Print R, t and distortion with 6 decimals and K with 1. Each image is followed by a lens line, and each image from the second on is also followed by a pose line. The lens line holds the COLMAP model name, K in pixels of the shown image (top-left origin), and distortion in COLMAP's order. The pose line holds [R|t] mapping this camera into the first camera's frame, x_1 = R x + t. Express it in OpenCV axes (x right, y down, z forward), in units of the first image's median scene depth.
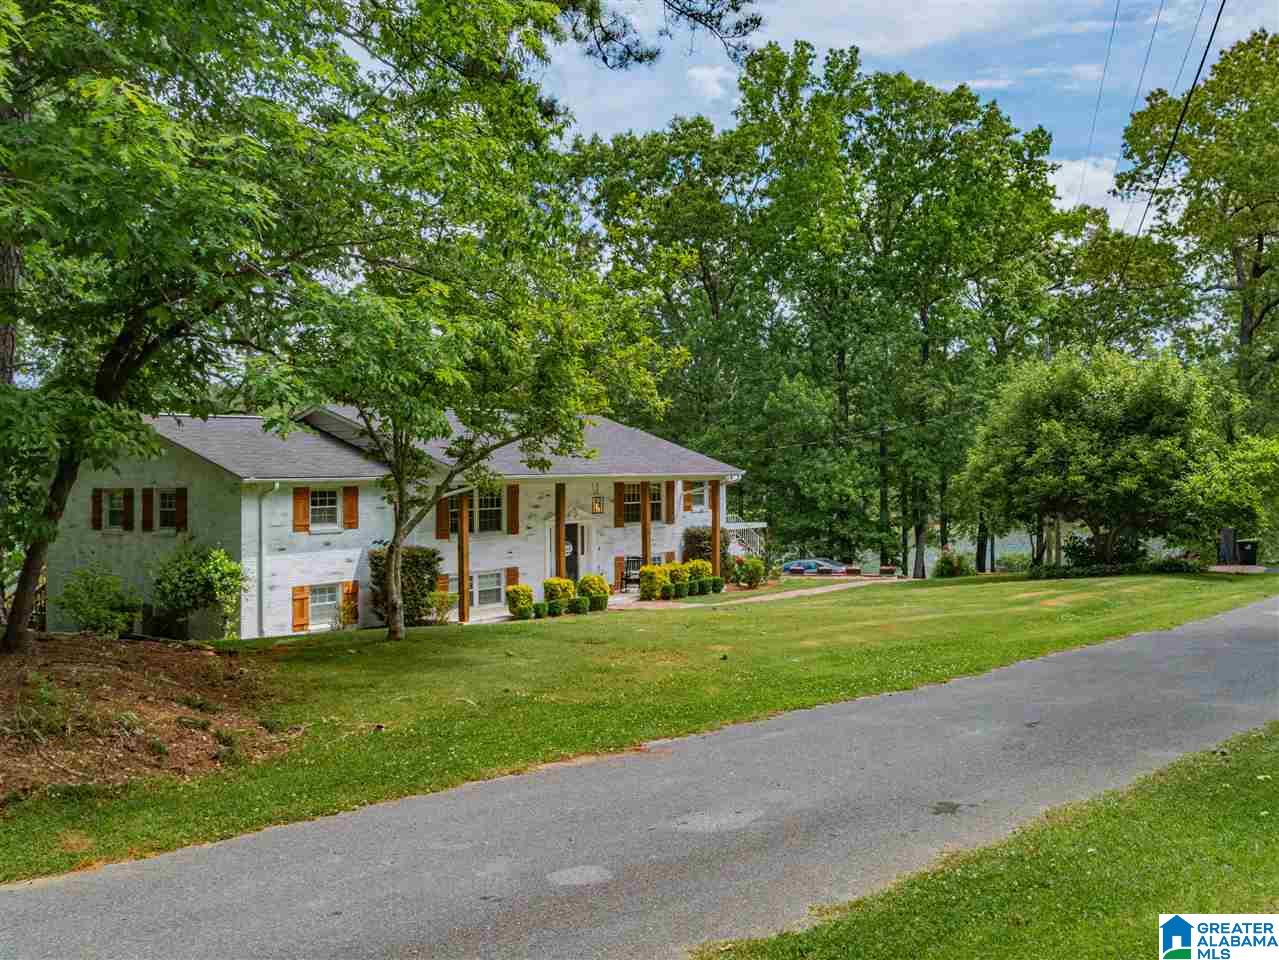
lens RADIAL K [[1151.0, 0, 639.5], [0, 1151.0, 480.0], [0, 0, 1]] dist [-0.004269, 0.078505]
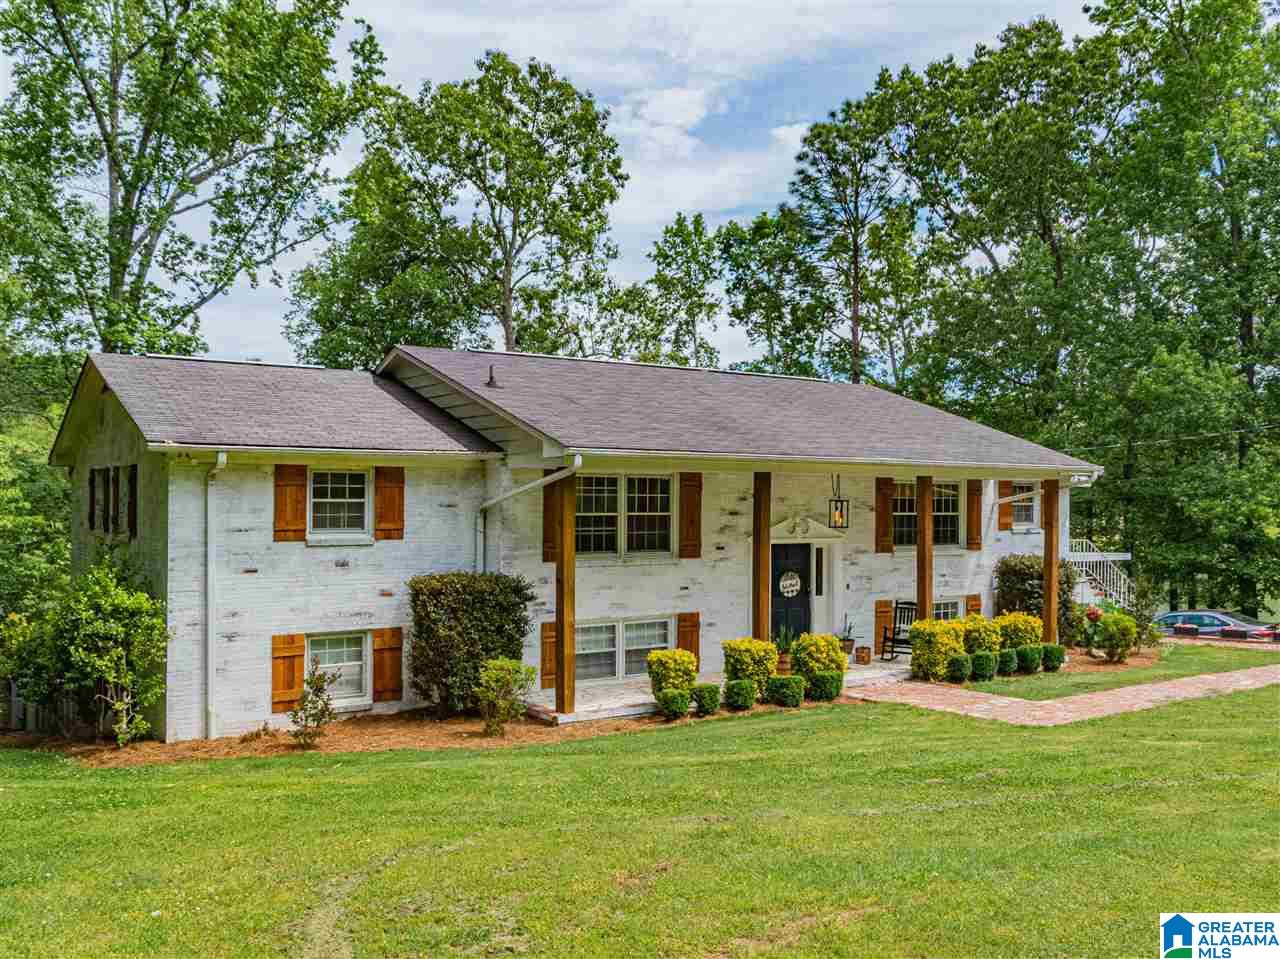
lens RADIAL K [[1151.9, 0, 640.0], [0, 1151.9, 479.5], [0, 0, 1]] dist [-0.004269, 0.078505]
pose [[0.960476, 0.017279, -0.277825, 0.027601], [-0.022347, 0.999636, -0.015088, 0.014304], [0.277463, 0.020700, 0.960513, 0.375926]]
